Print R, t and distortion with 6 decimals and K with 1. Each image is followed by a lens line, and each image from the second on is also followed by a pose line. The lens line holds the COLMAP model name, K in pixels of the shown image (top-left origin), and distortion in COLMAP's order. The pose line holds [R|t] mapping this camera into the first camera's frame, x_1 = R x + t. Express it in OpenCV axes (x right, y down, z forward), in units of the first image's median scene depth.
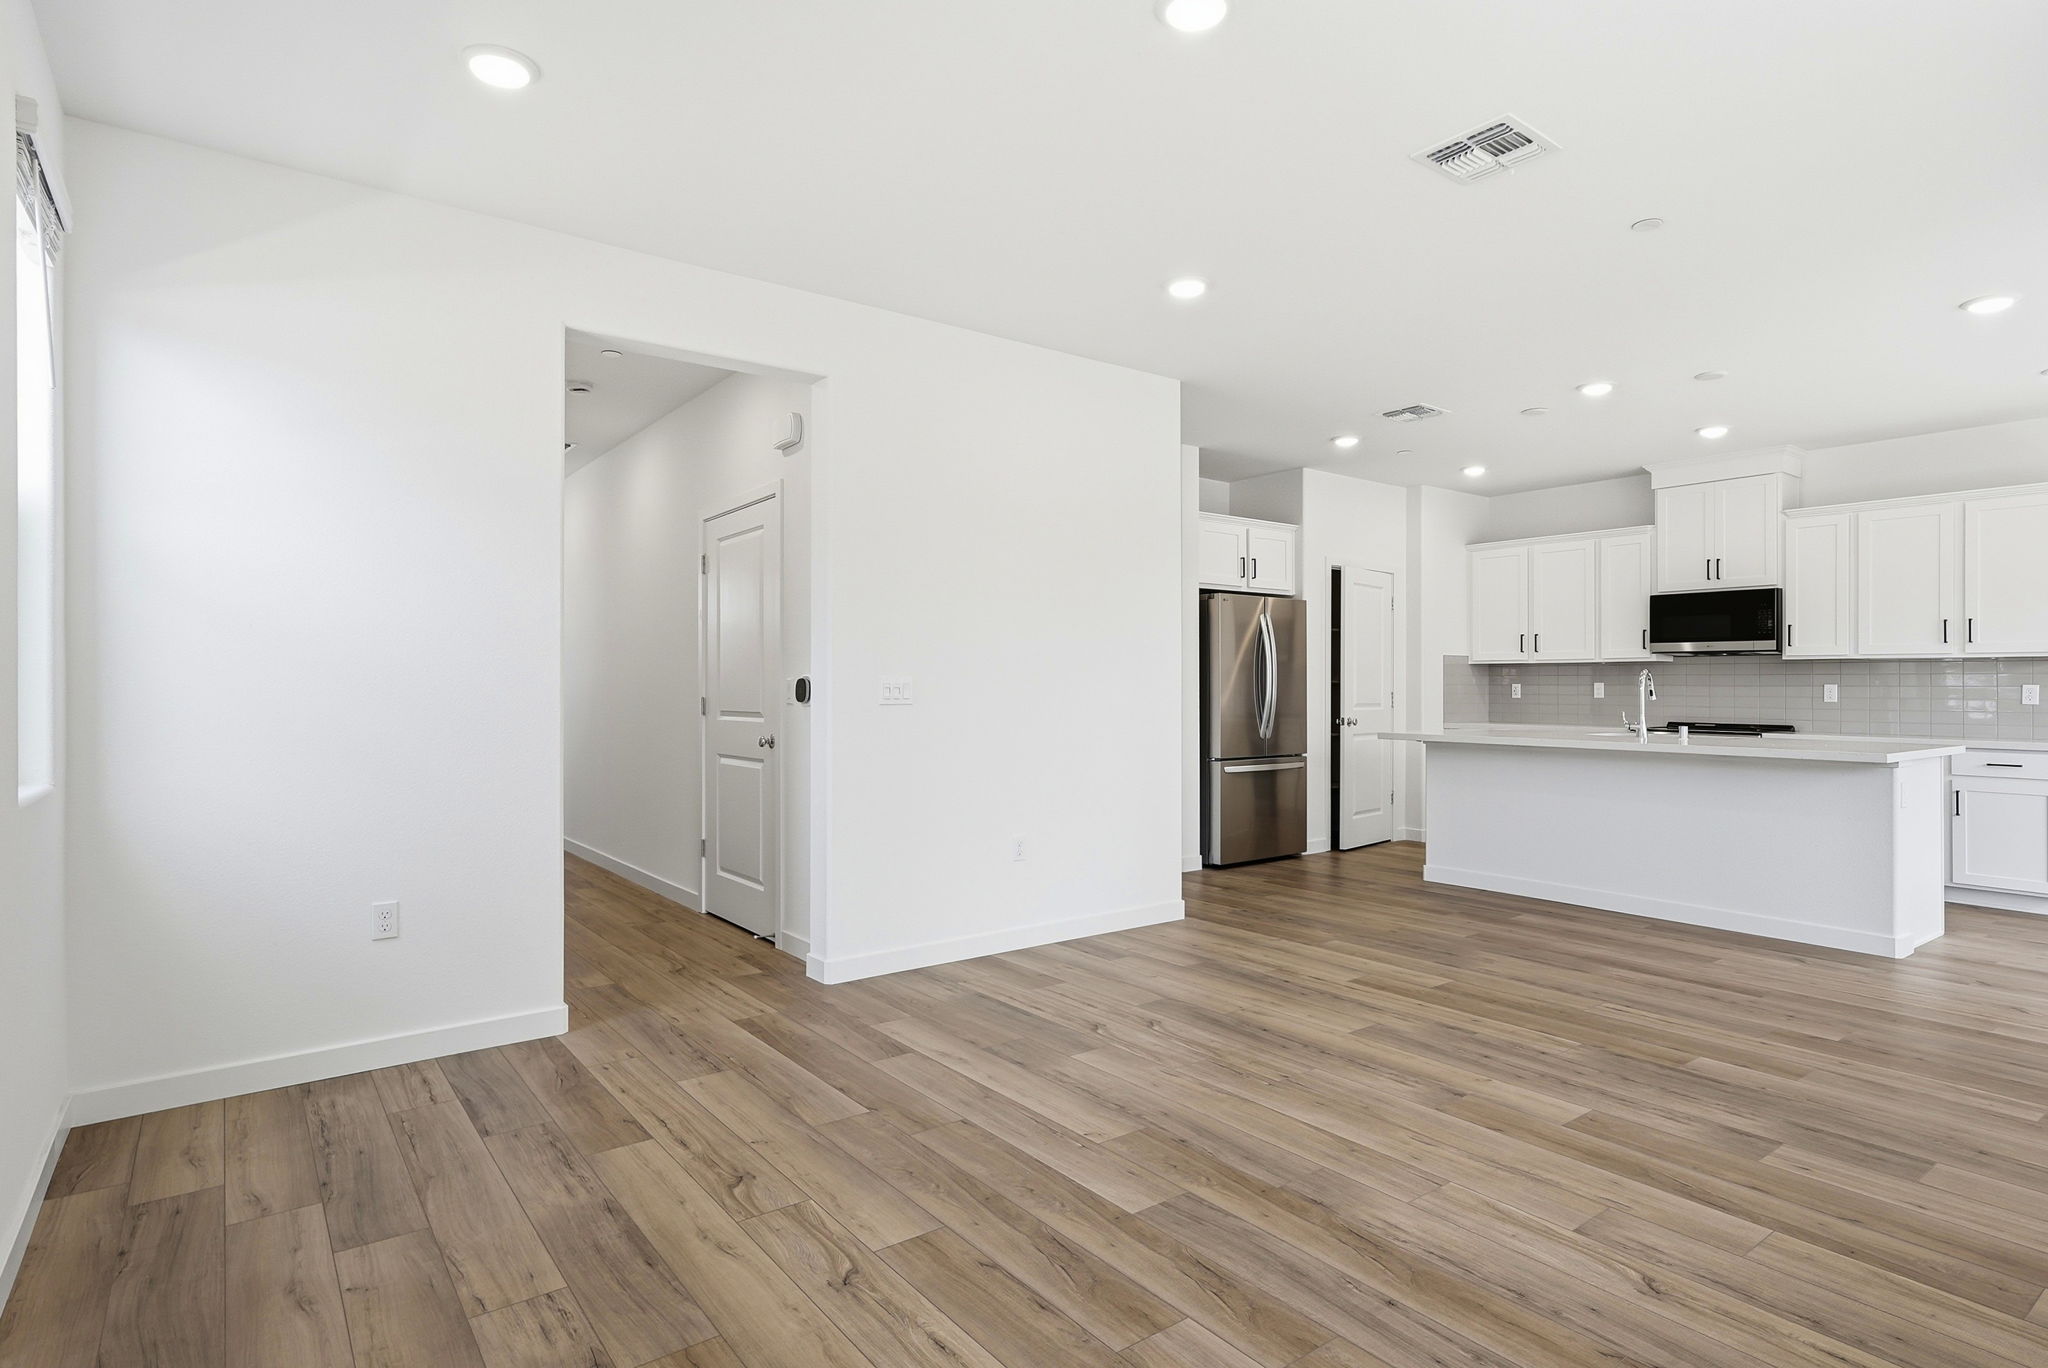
lens RADIAL K [[1071.5, 0, 1023.3], [0, 1071.5, 683.3], [0, 0, 1]] dist [0.002107, 0.002116]
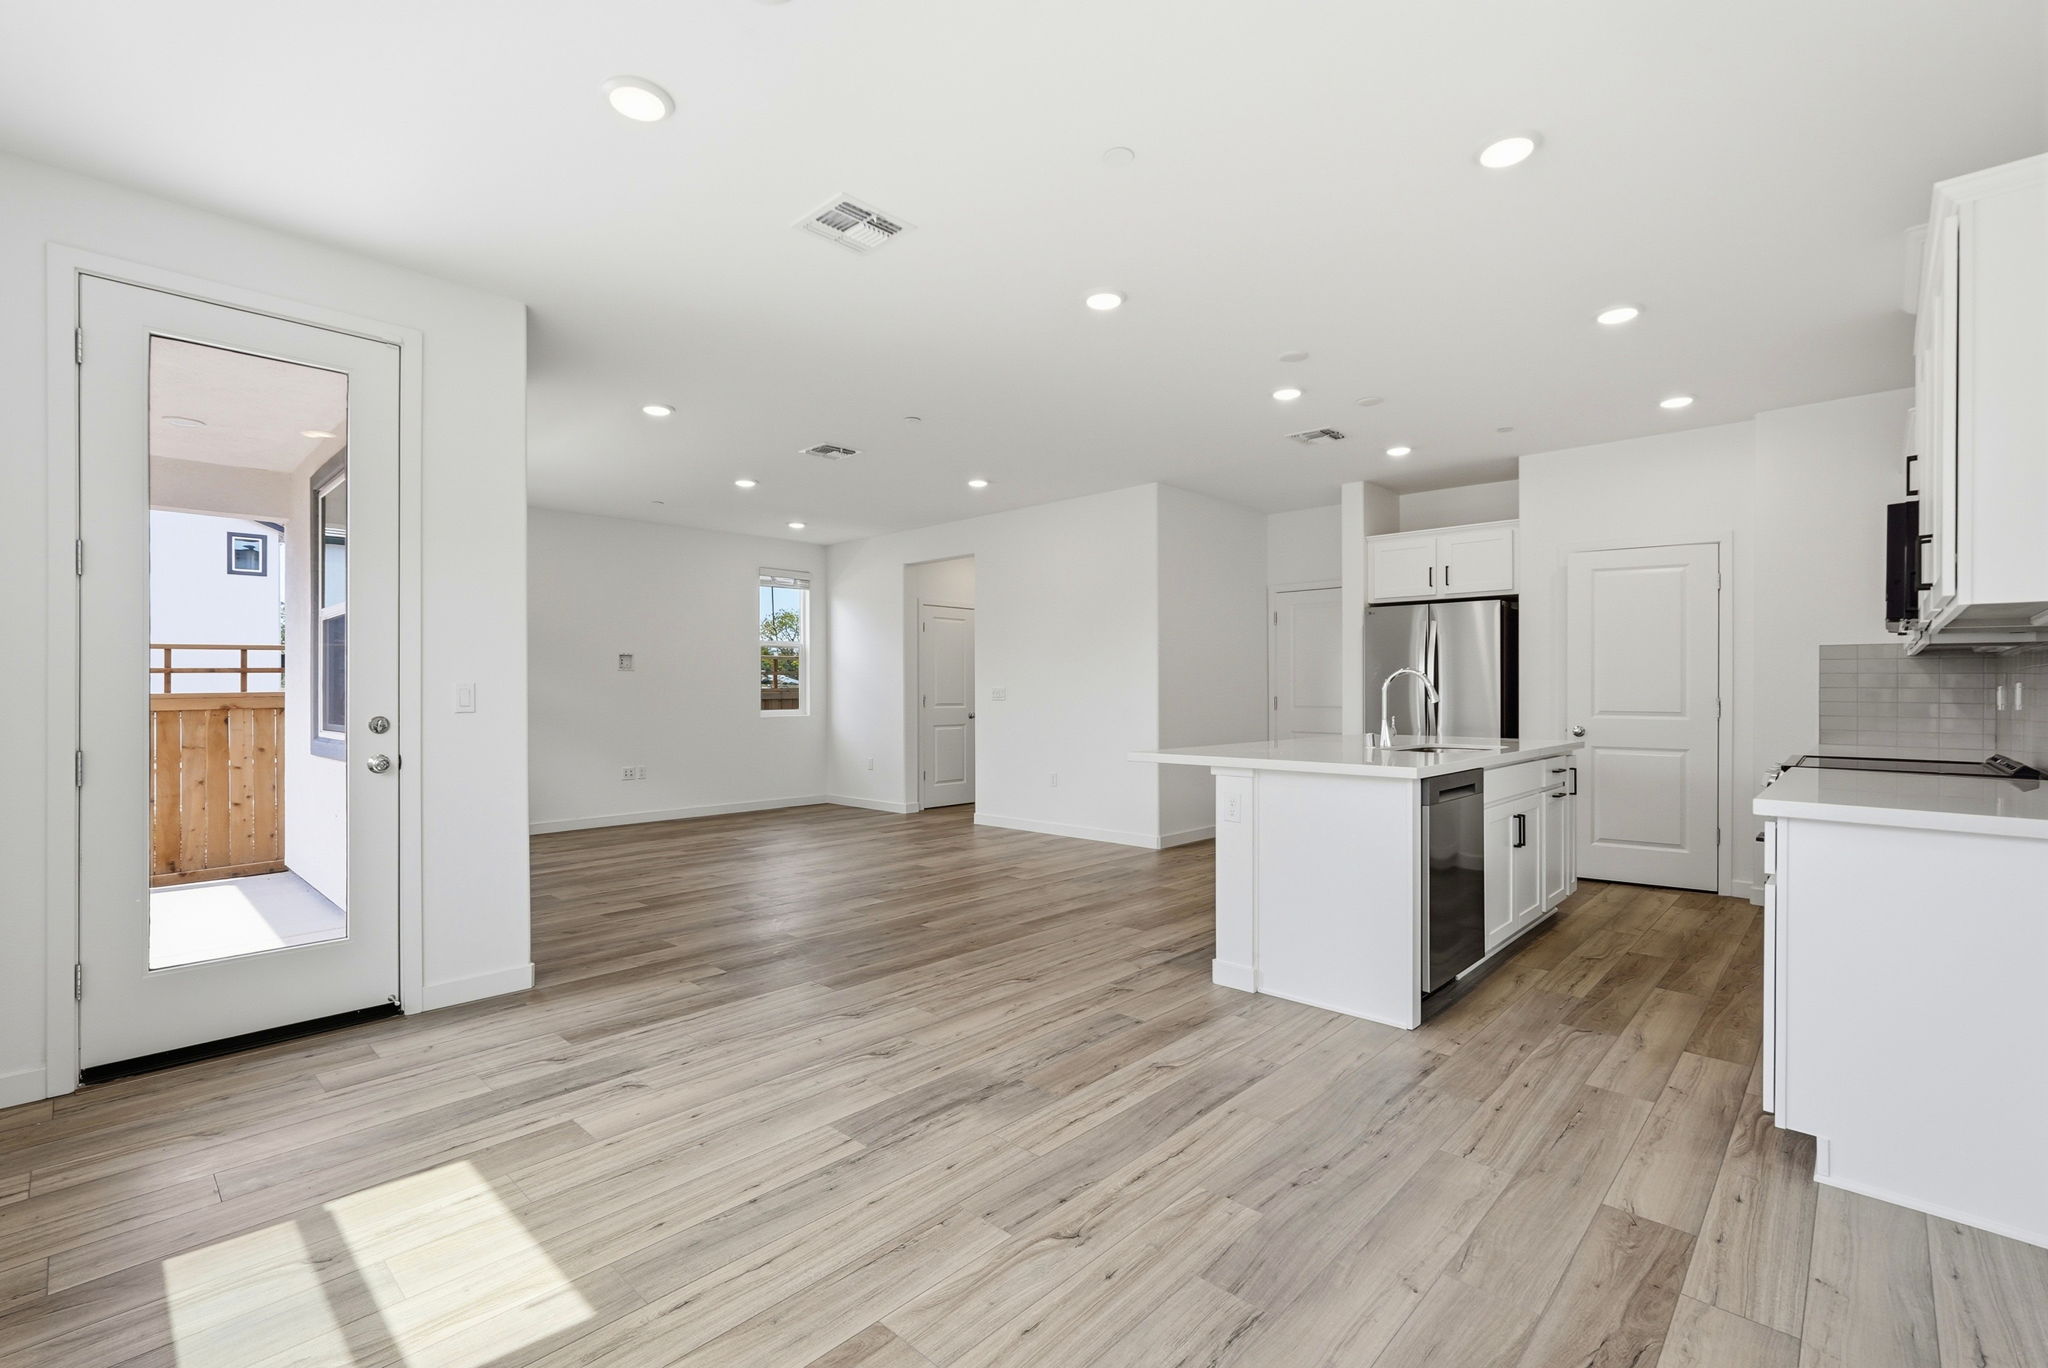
lens RADIAL K [[915.0, 0, 1012.2], [0, 915.0, 693.9], [0, 0, 1]] dist [-0.009472, 0.000212]
pose [[0.157480, -0.000118, -0.987522, 1.540159], [0.003404, 0.999994, 0.000423, 0.005635], [0.987516, -0.003428, 0.157479, 0.694922]]
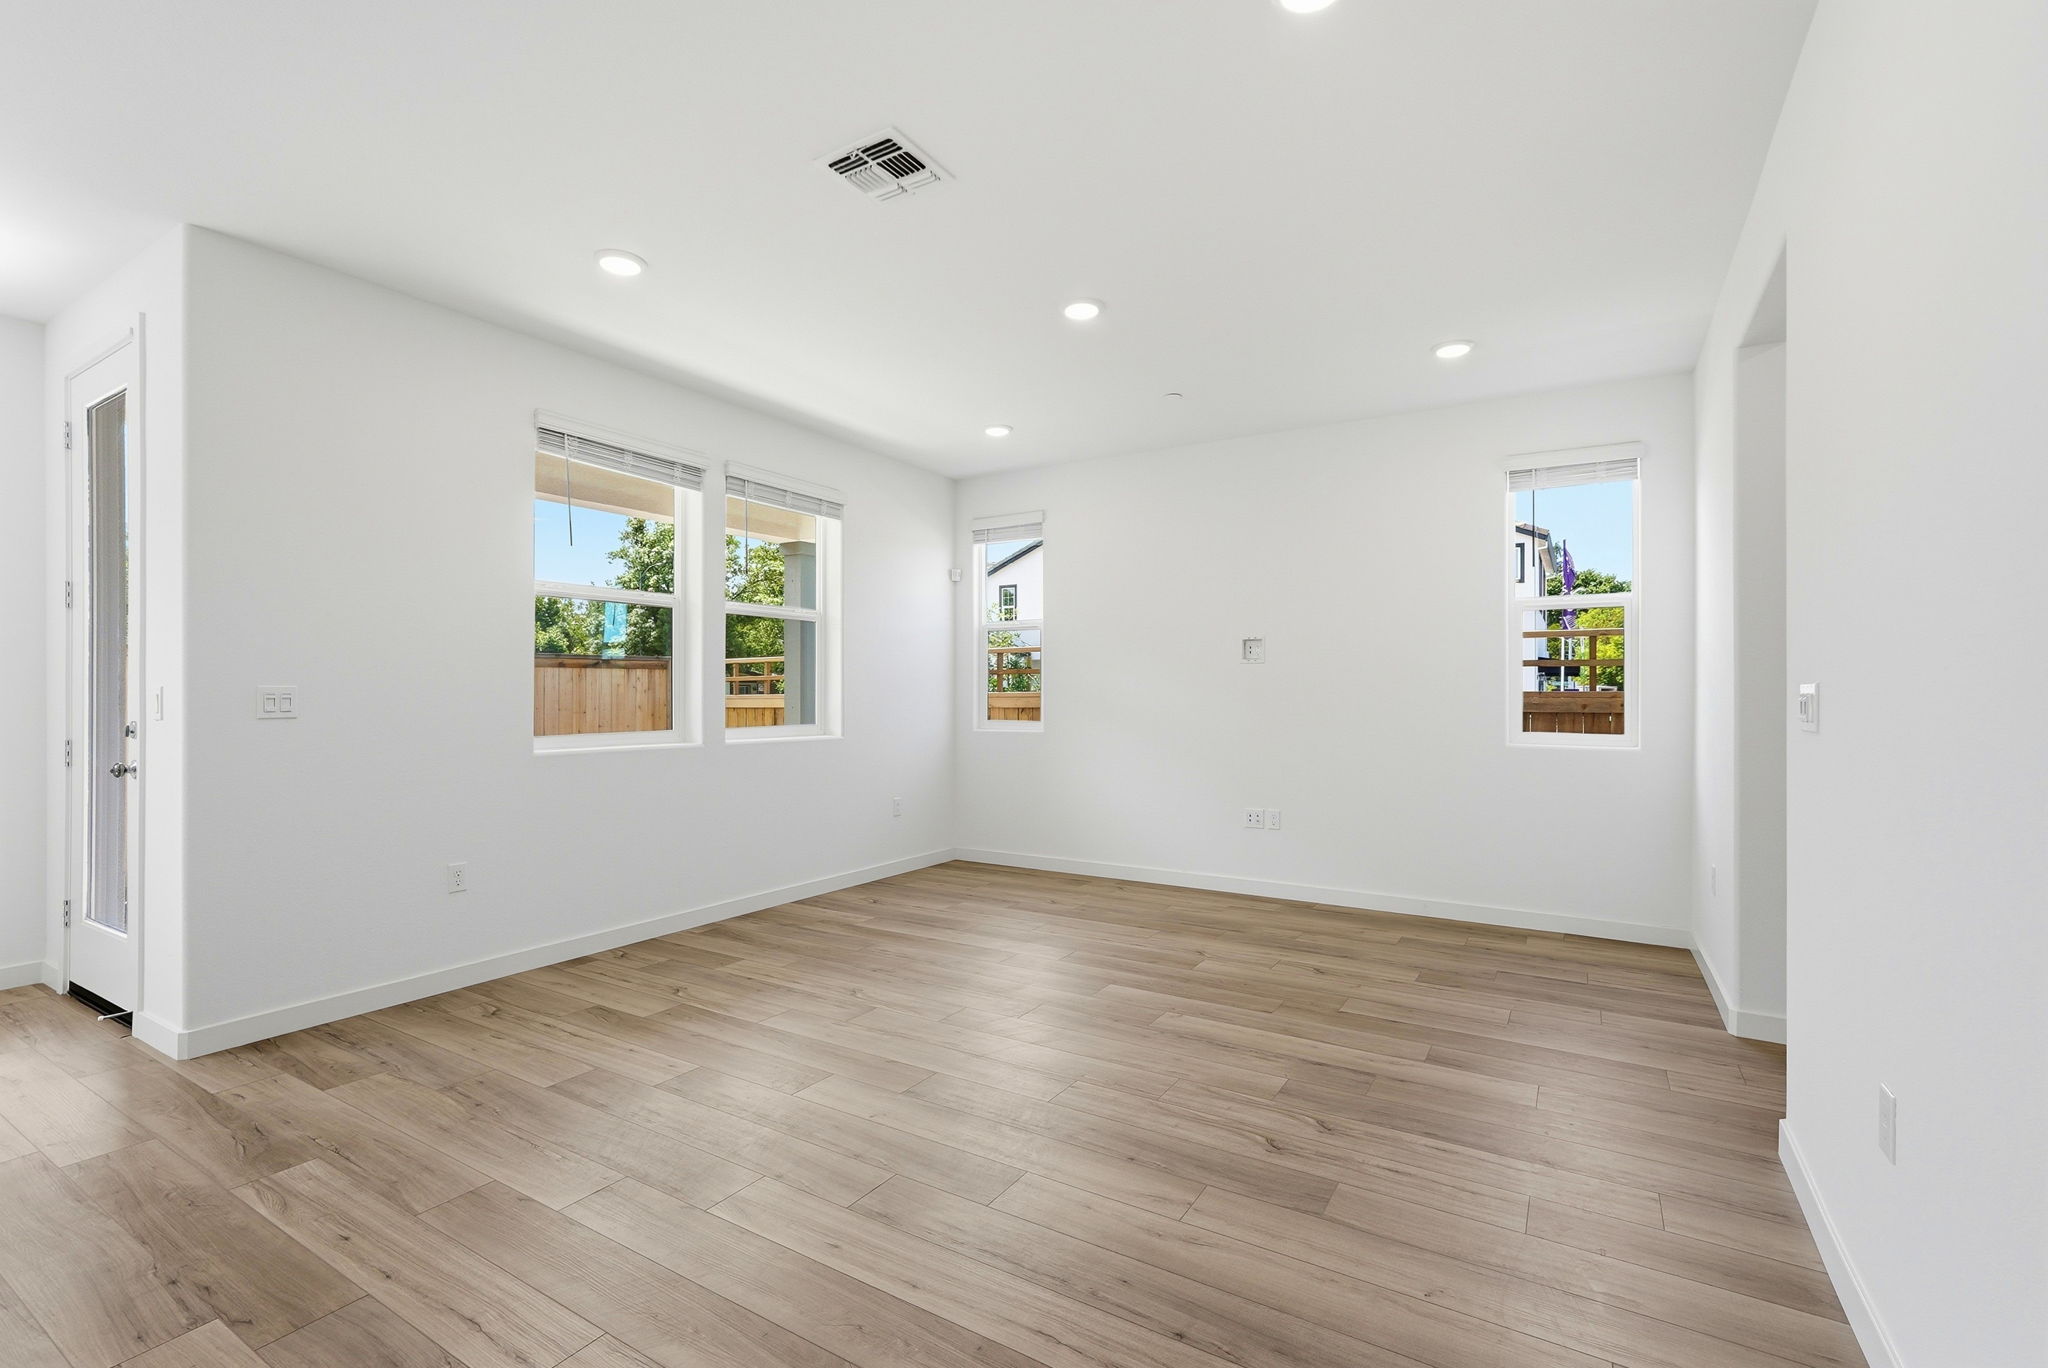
lens RADIAL K [[915.0, 0, 1037.4], [0, 915.0, 689.9], [0, 0, 1]] dist [-0.009472, 0.000212]
pose [[-0.925783, -0.008981, -0.377948, 0.407377], [-0.006591, 0.999949, -0.007616, 0.003201], [0.377997, -0.004560, -0.925796, 1.205578]]
